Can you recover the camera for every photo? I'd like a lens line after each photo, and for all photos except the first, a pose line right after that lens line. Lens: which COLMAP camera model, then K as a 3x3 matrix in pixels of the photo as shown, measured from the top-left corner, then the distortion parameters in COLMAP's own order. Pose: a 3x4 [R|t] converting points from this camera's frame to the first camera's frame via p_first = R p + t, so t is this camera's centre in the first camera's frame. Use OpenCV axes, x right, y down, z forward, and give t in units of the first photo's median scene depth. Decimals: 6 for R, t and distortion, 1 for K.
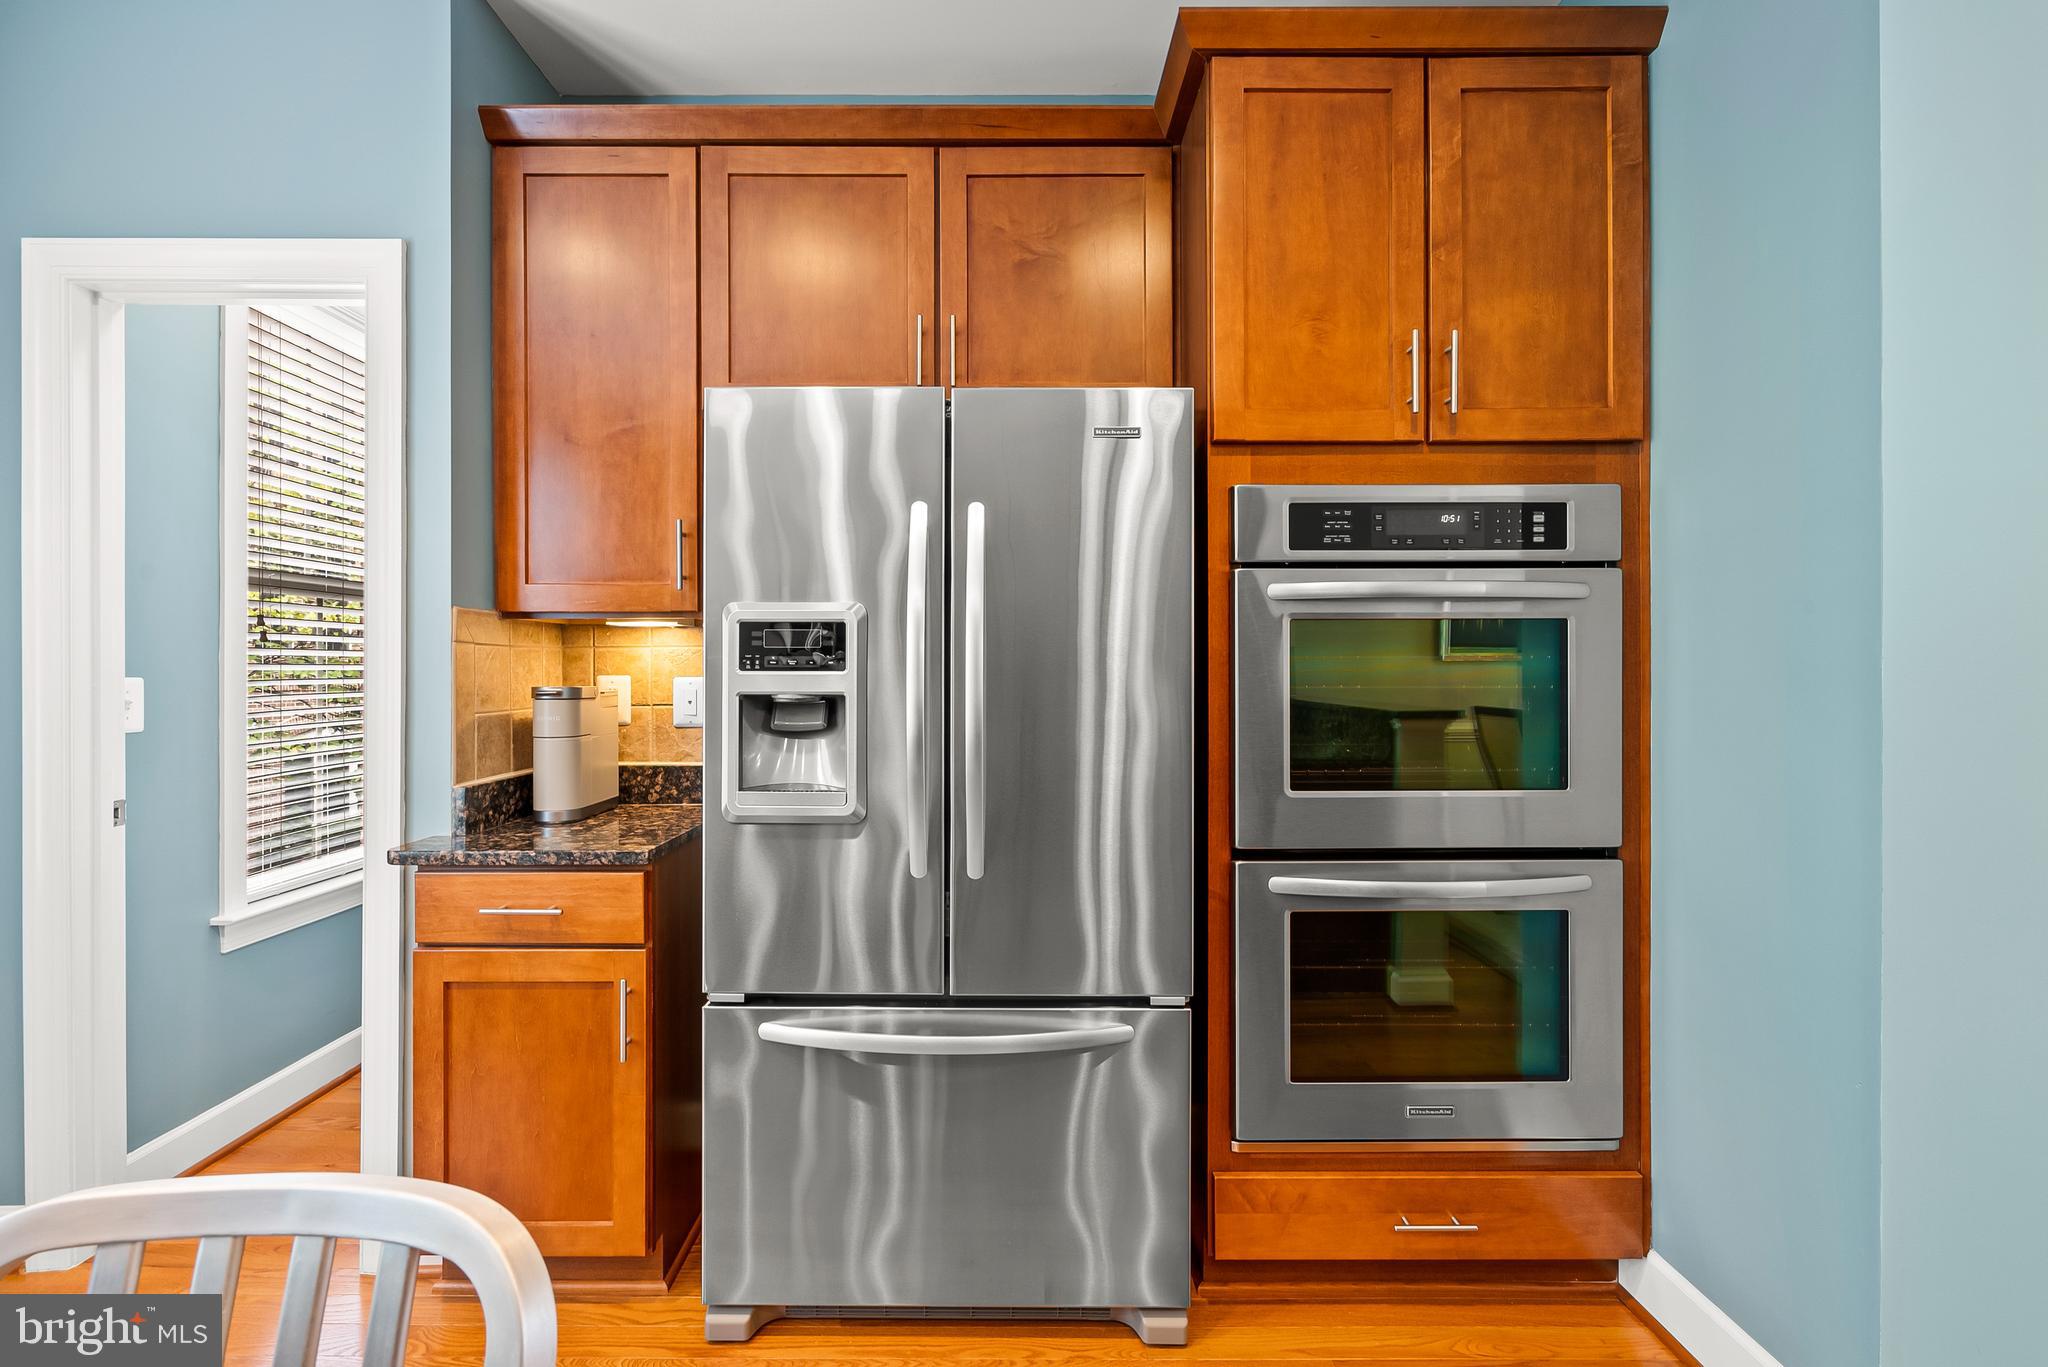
lens RADIAL K [[940.6, 0, 1011.3], [0, 940.6, 671.2], [0, 0, 1]] dist [-0.001267, 0.000848]
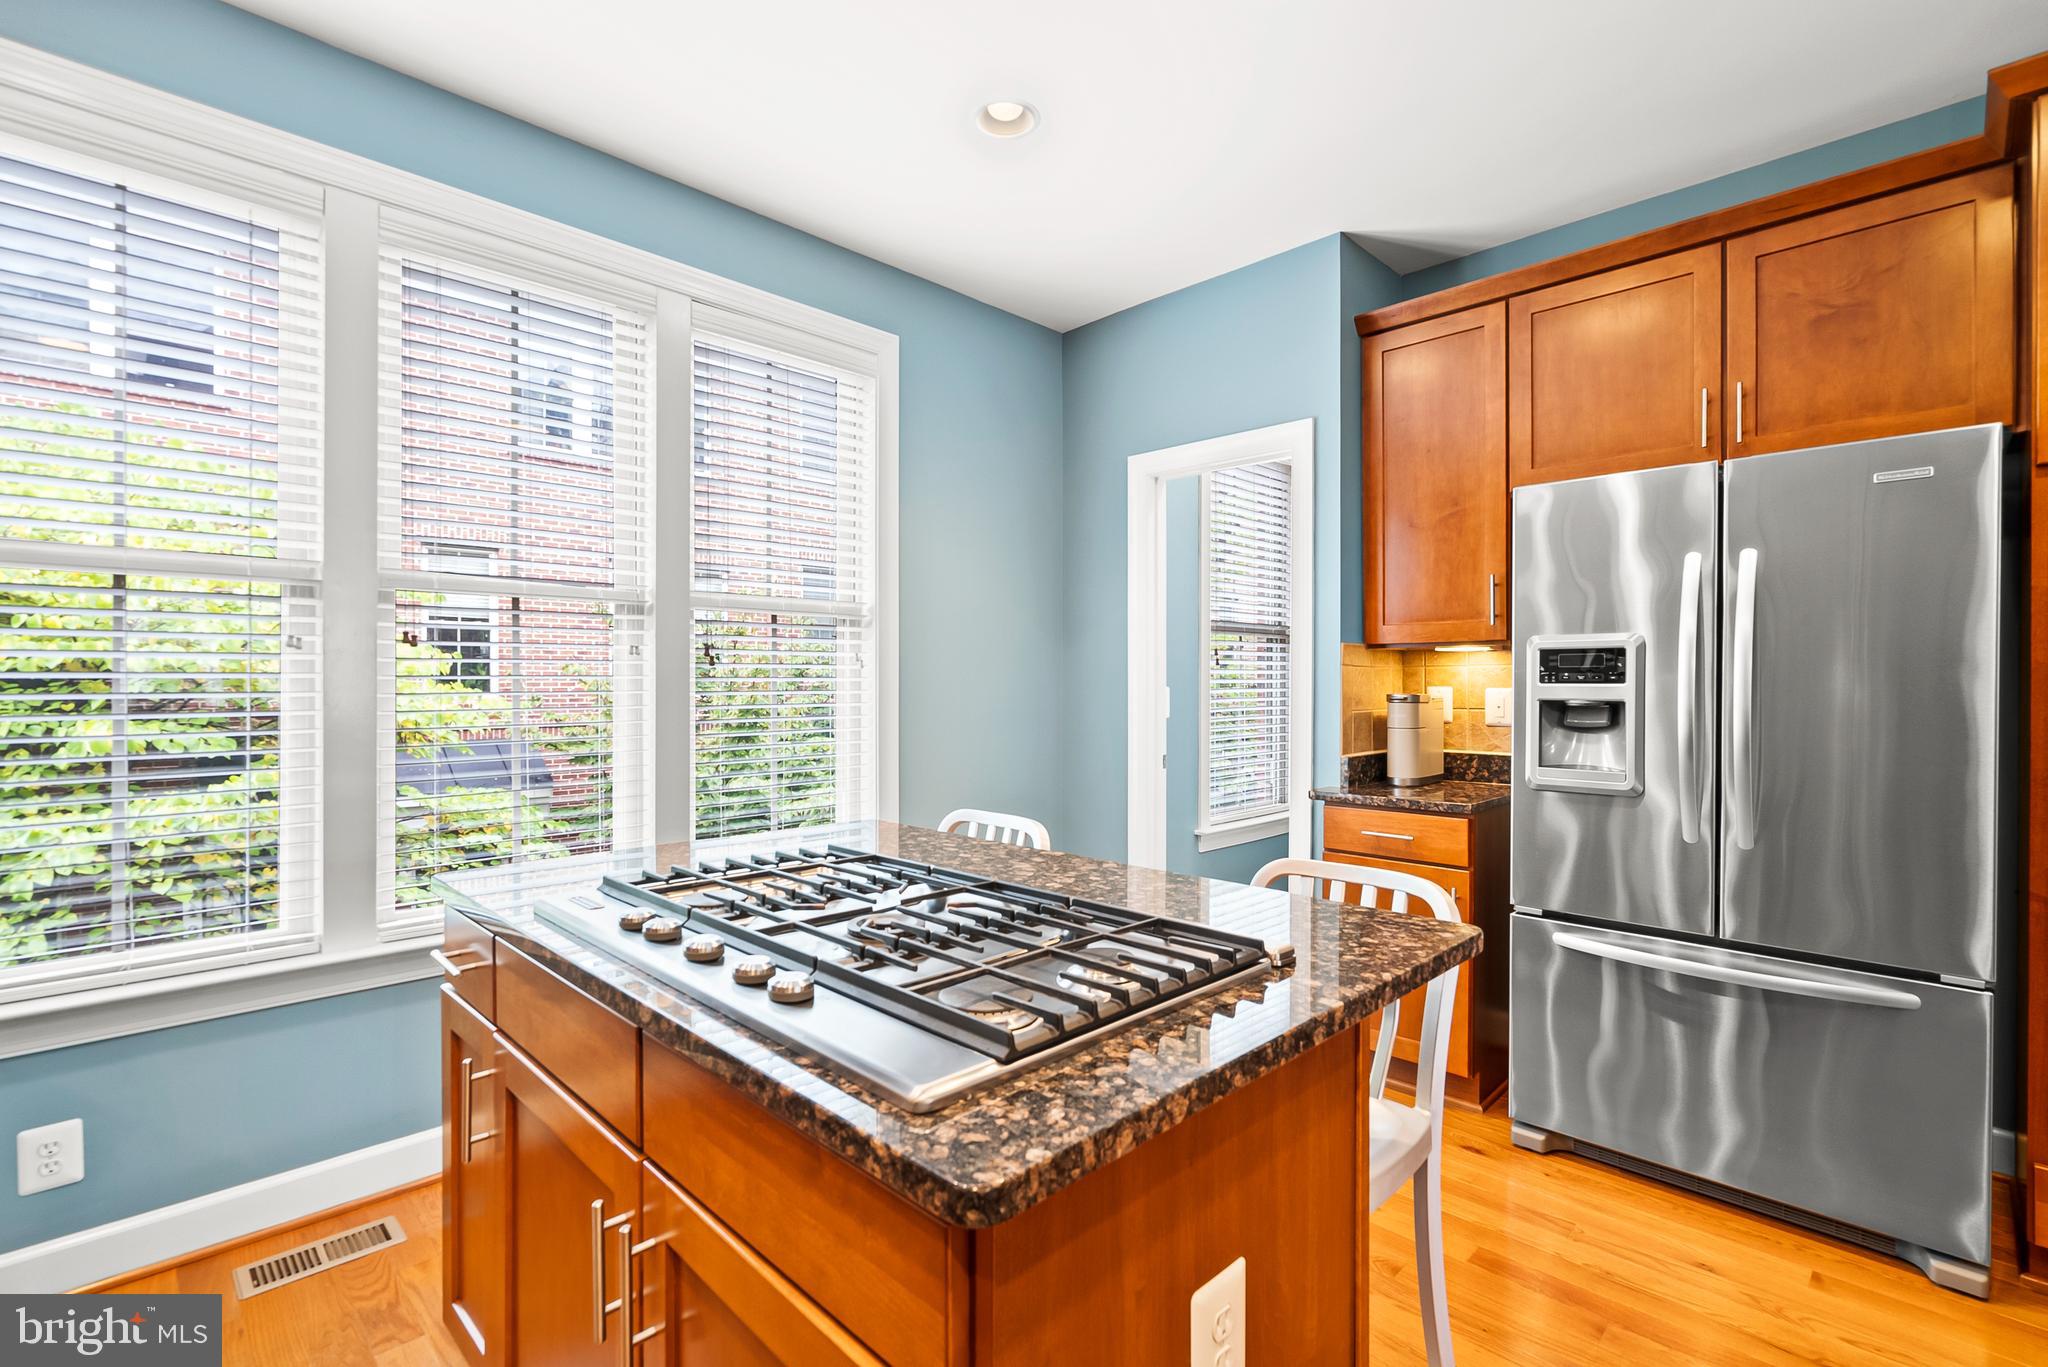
lens RADIAL K [[928.7, 0, 1024.0], [0, 928.7, 683.5], [0, 0, 1]] dist [-0.002834, 0.000666]
pose [[0.703922, 0.002366, -0.710273, 0.131607], [-0.002957, 0.999996, 0.000401, 0.001152], [0.710271, 0.001818, 0.703926, -0.448162]]
